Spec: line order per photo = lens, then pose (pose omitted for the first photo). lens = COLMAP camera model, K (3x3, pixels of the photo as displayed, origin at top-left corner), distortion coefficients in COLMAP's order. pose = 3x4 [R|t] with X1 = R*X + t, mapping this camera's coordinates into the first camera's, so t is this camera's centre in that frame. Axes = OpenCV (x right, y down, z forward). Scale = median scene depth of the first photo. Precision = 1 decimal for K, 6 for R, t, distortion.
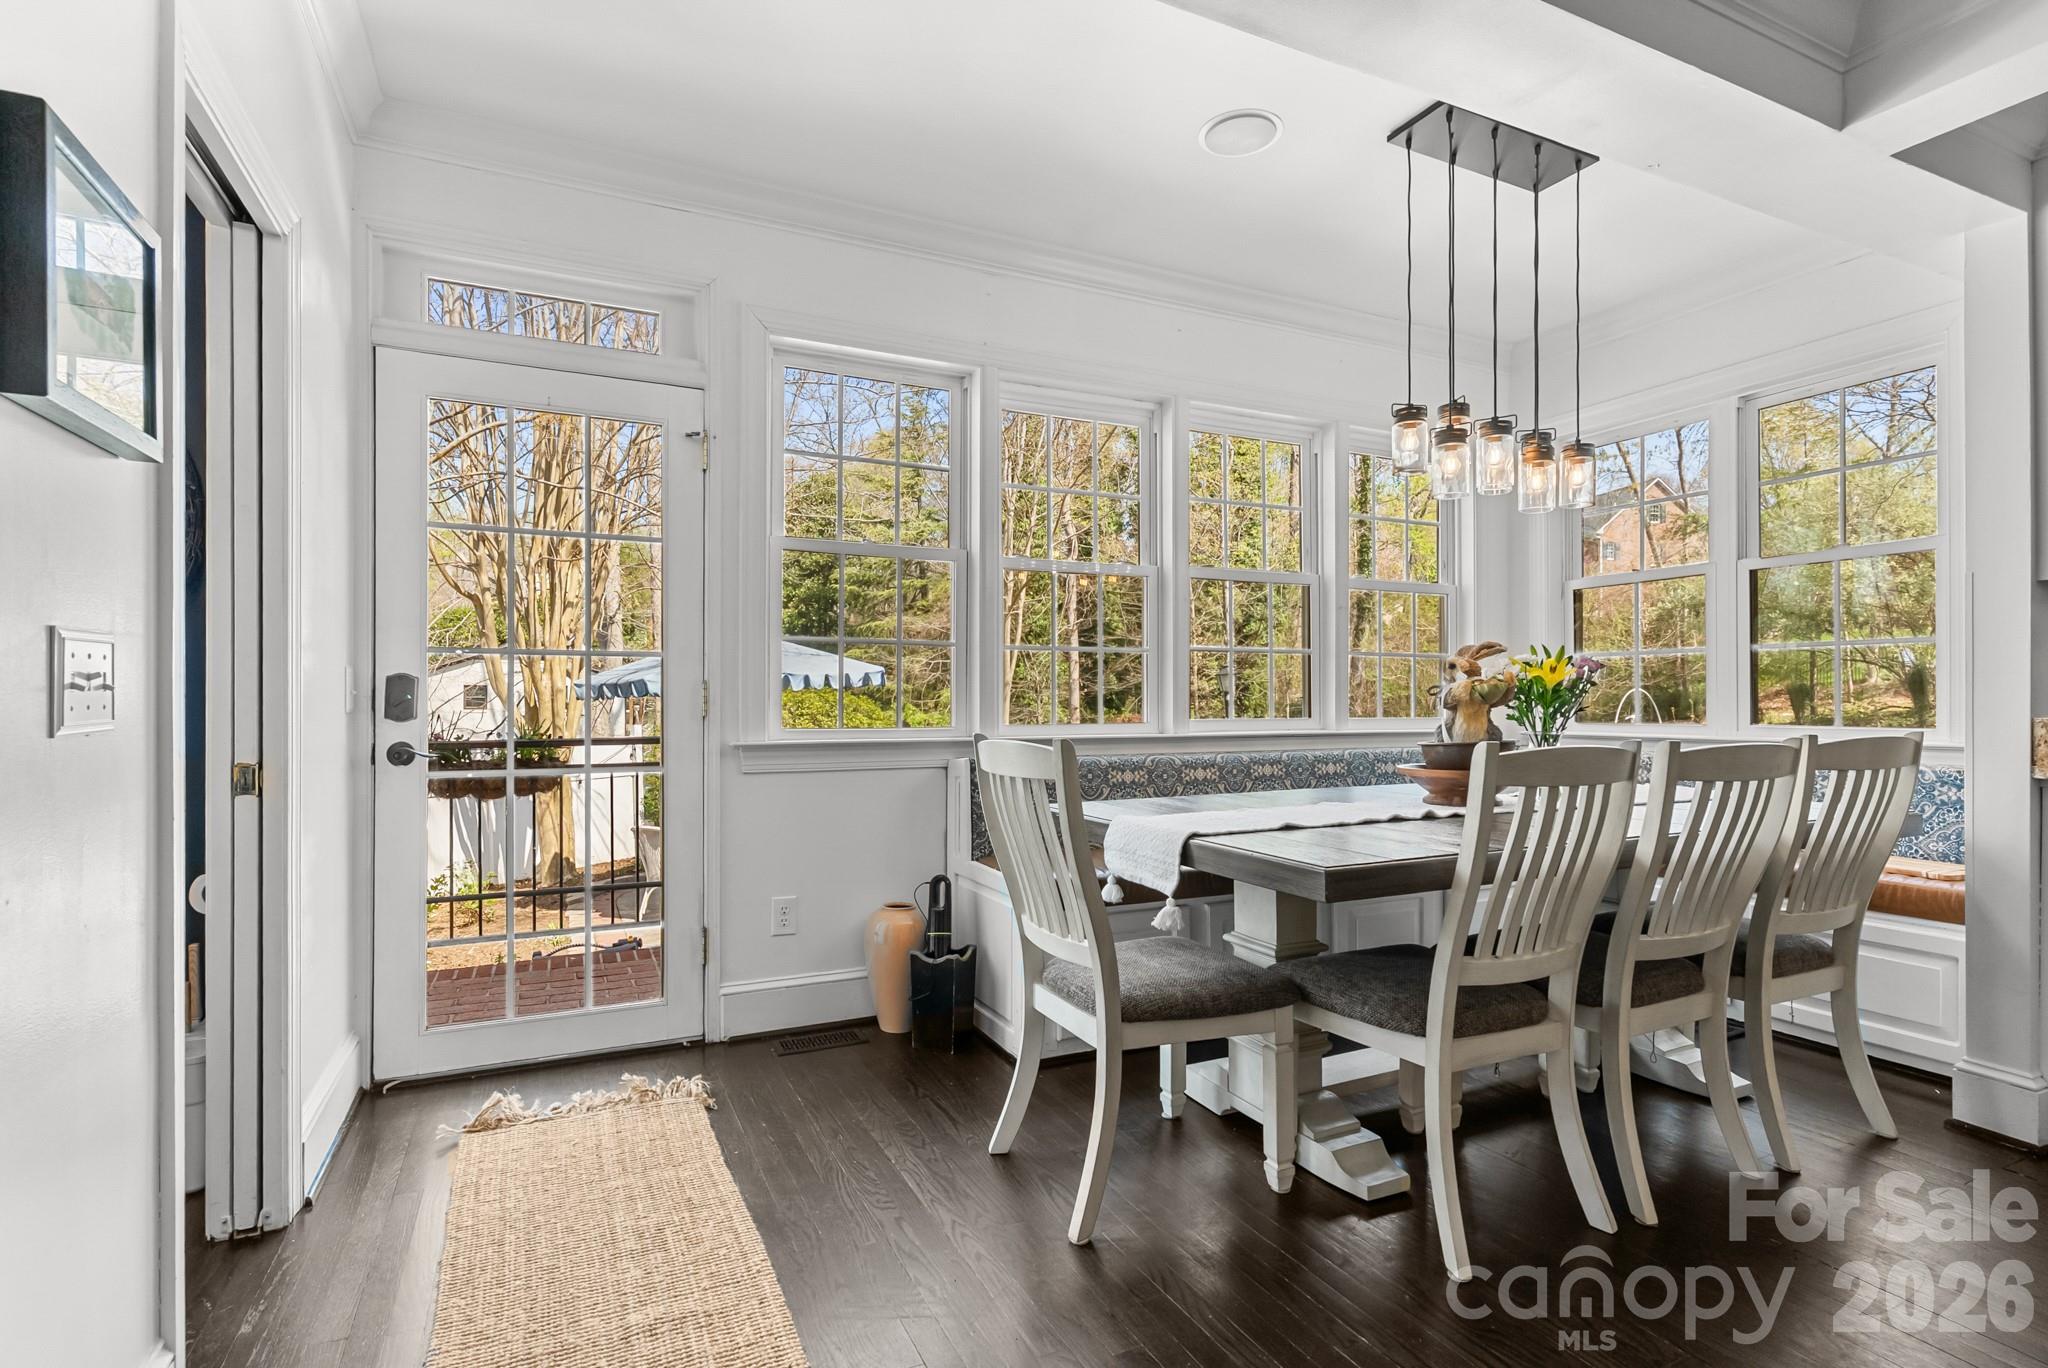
lens RADIAL K [[986.4, 0, 1019.0], [0, 986.4, 693.3], [0, 0, 1]] dist [-0.002721, 0.002461]
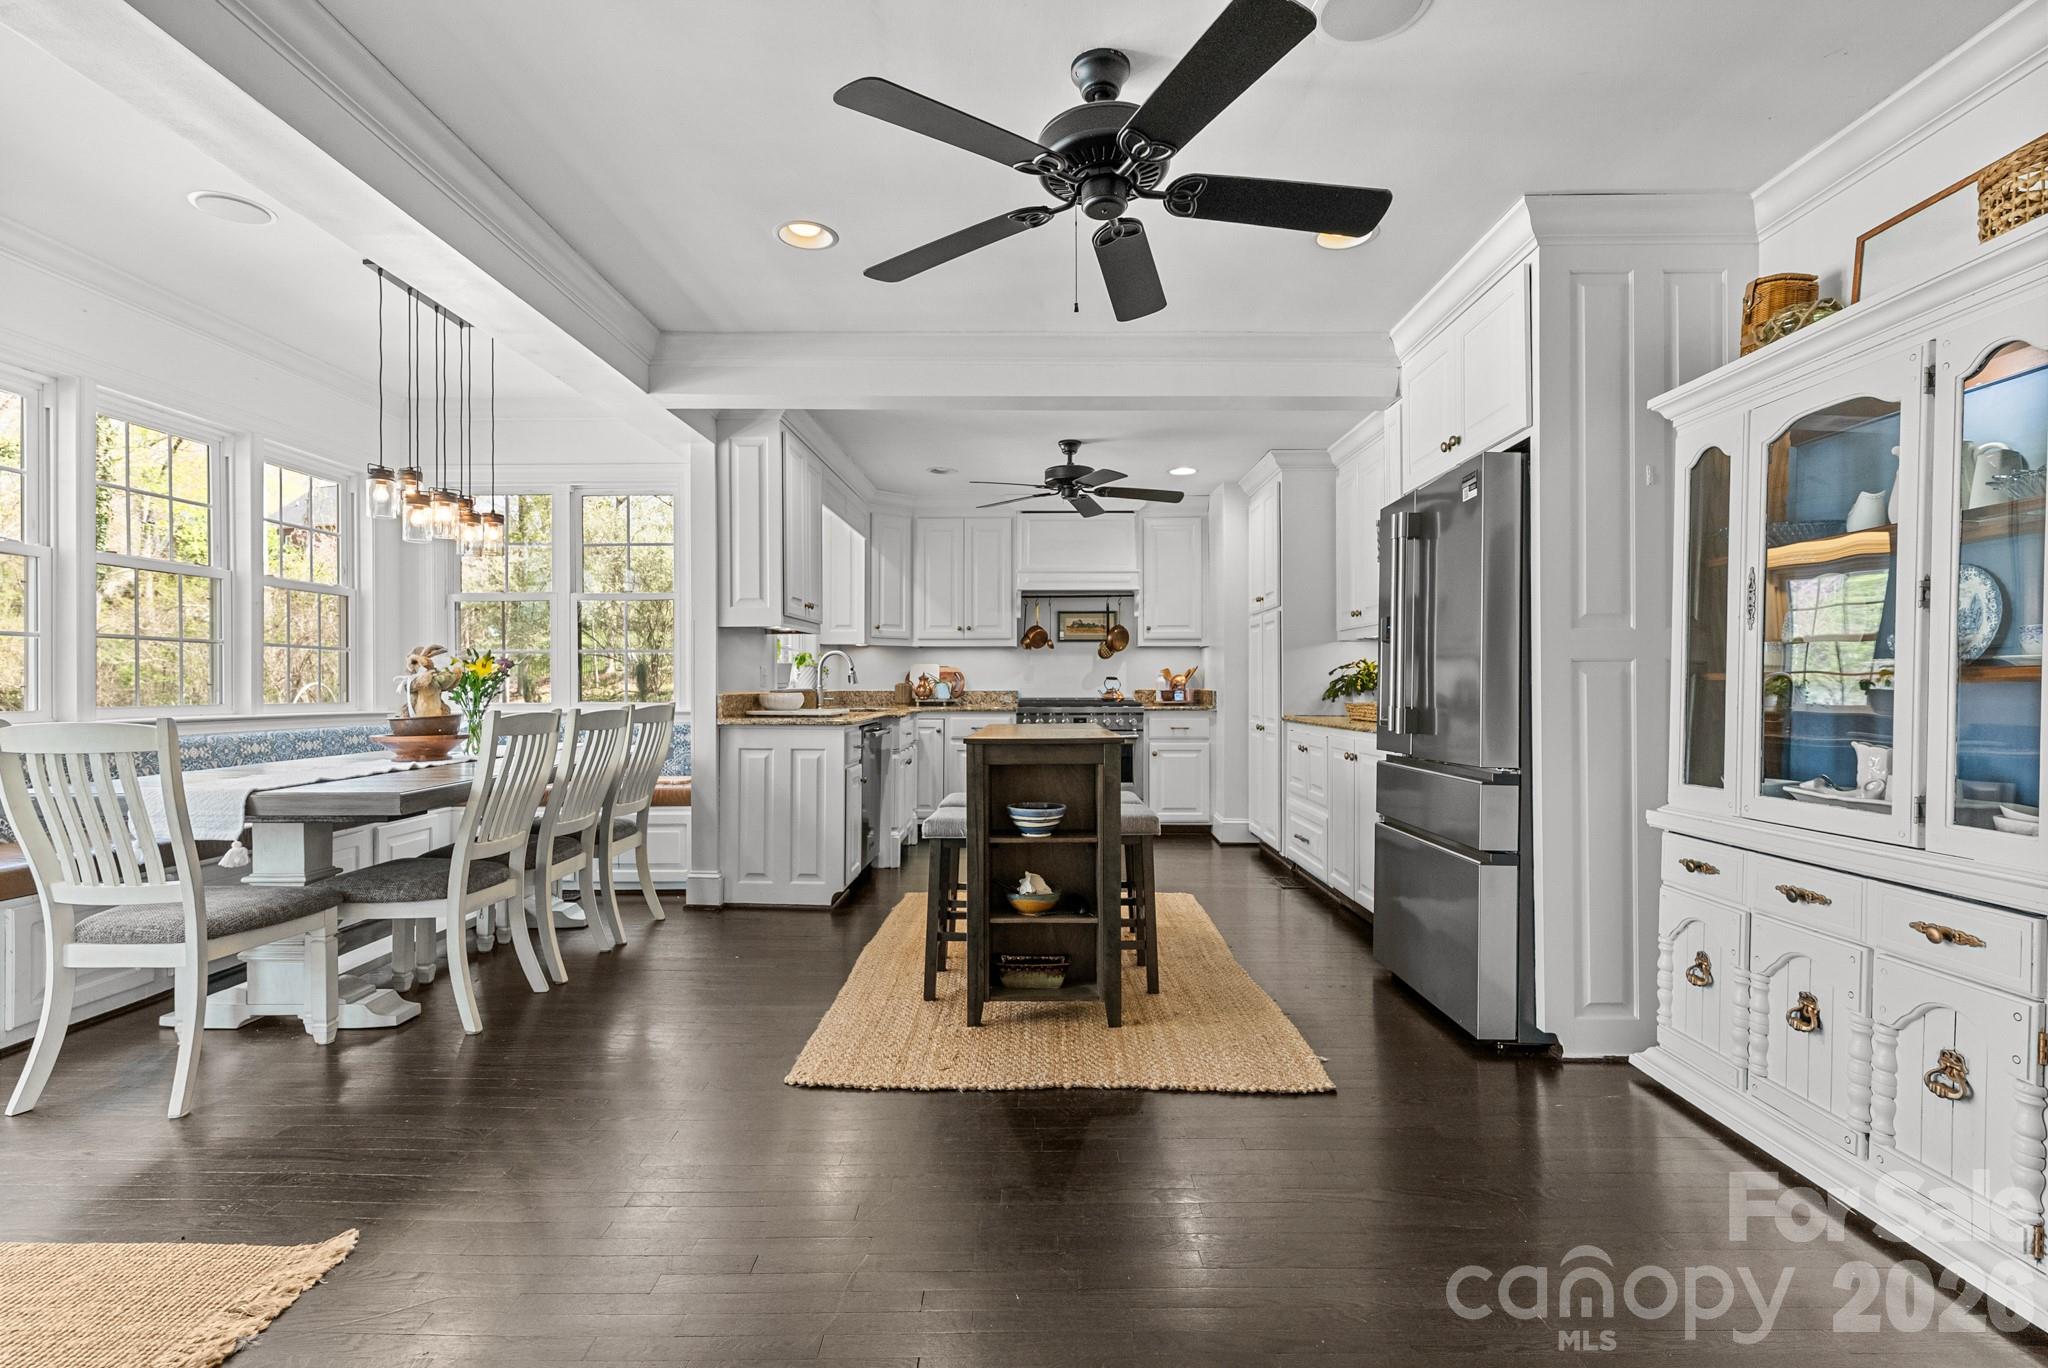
lens RADIAL K [[986.4, 0, 1021.5], [0, 986.4, 684.9], [0, 0, 1]] dist [-0.002721, 0.002461]
pose [[0.446147, -0.006728, 0.894934, -0.473930], [-0.004175, 0.999945, 0.009599, -0.014591], [-0.894950, -0.008019, 0.446095, -0.430014]]
